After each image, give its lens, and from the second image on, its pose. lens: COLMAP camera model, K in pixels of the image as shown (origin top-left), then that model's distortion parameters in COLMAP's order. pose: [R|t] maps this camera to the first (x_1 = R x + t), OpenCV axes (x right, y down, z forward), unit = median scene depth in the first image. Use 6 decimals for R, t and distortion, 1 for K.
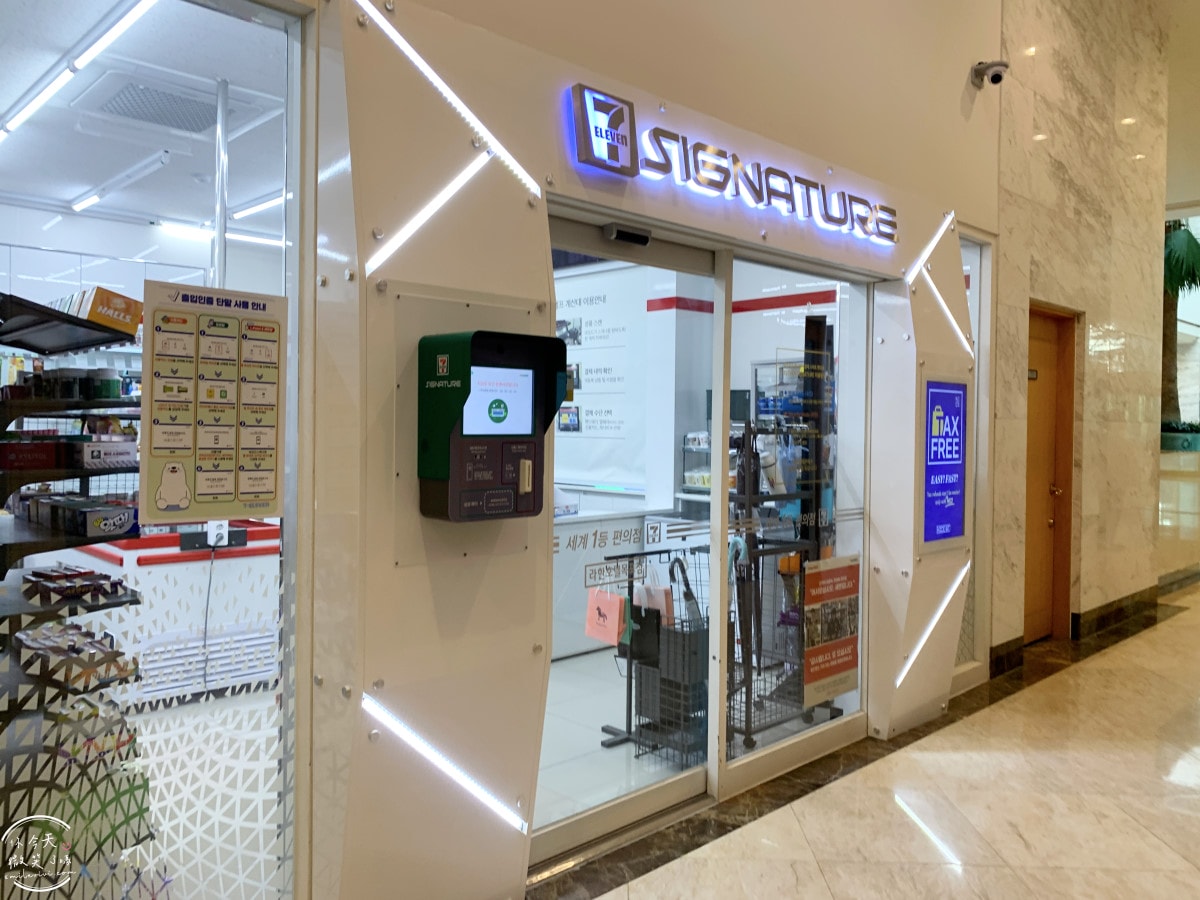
lens RADIAL K [[899.9, 0, 600.0], [0, 899.9, 450.0], [0, 0, 1]] dist [0.085882, -0.002208]
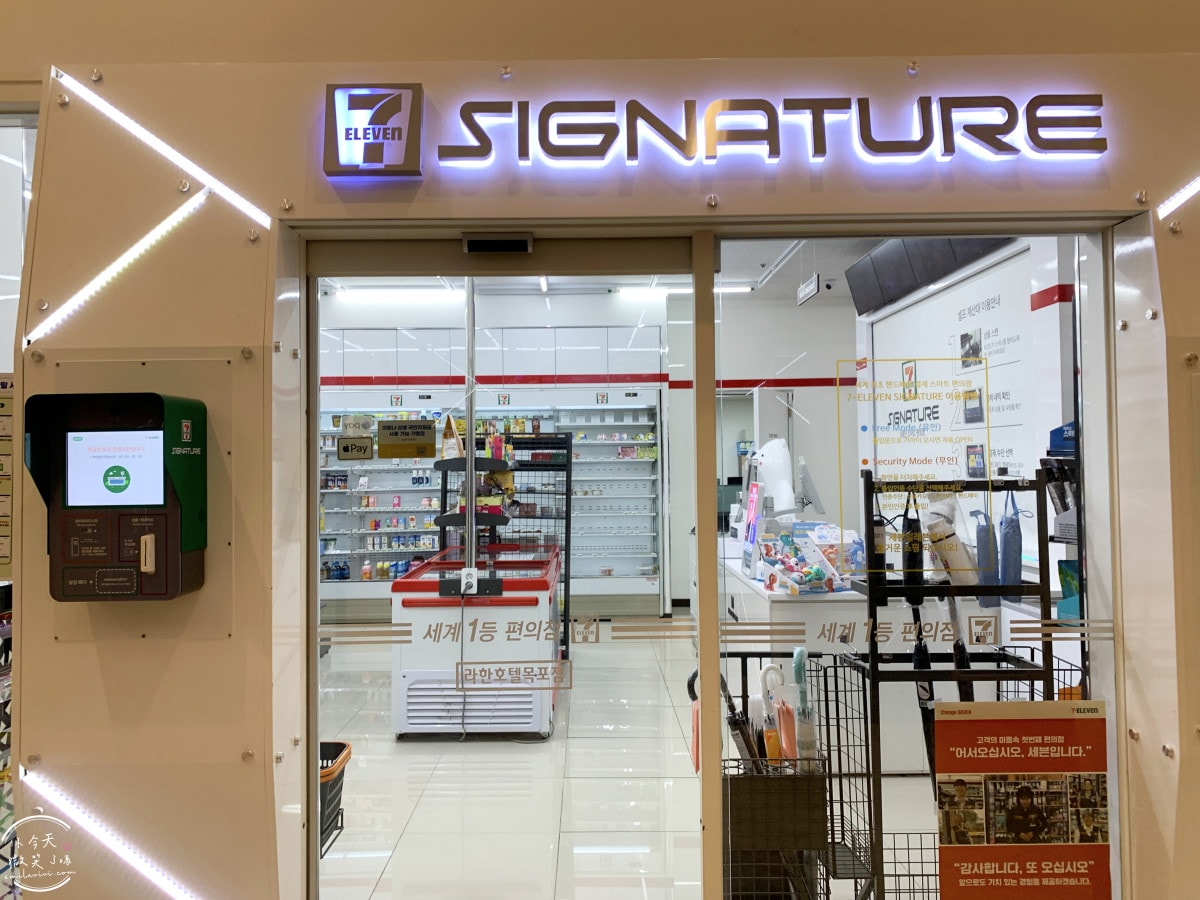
lens RADIAL K [[920.7, 0, 600.0], [0, 920.7, 450.0], [0, 0, 1]] dist [0.018811, 0.000771]
pose [[0.721692, -0.028095, -0.691644, 0.678979], [-0.000929, 0.999136, -0.041554, -0.026967], [0.692213, 0.030632, 0.721042, 0.520772]]
